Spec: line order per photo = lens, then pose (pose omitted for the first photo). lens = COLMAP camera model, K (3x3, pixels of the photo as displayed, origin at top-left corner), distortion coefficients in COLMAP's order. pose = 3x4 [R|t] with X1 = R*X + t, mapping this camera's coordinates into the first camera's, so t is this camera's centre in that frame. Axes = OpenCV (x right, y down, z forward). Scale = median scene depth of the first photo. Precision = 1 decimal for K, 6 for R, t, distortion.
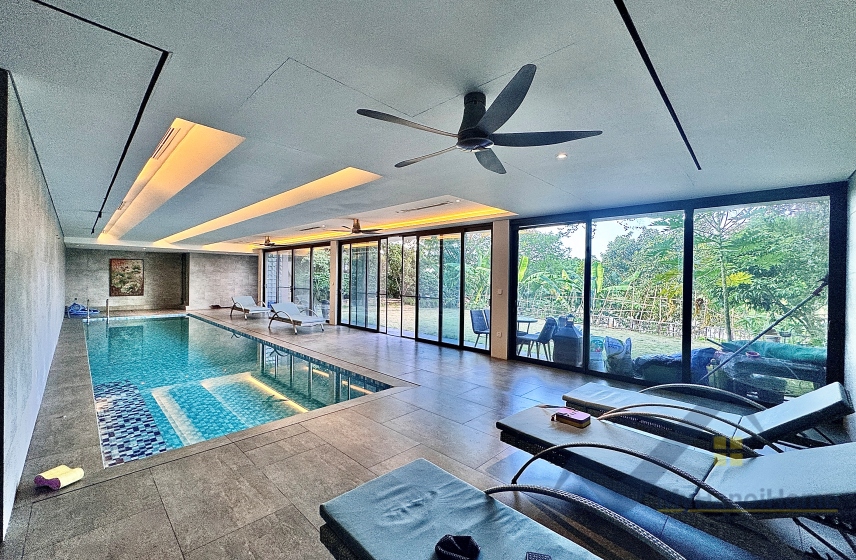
lens RADIAL K [[343.4, 0, 429.0], [0, 343.4, 279.1], [0, 0, 1]] dist [0.000824, 0.000257]
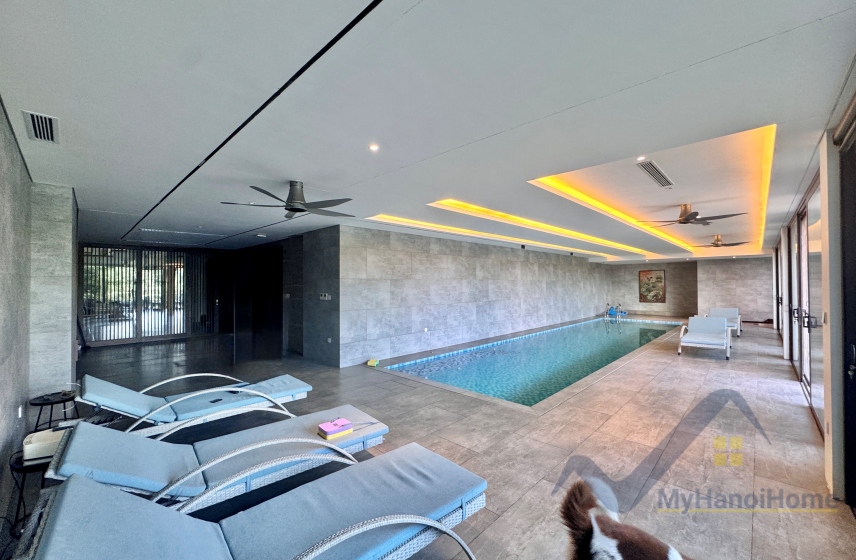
lens RADIAL K [[343.4, 0, 429.0], [0, 343.4, 281.2], [0, 0, 1]] dist [0.000824, 0.000257]
pose [[0.010121, -0.020162, -0.999745, 0.260235], [-0.004027, 0.999788, -0.020204, 0.004158], [0.999941, 0.004230, 0.010037, 0.240780]]
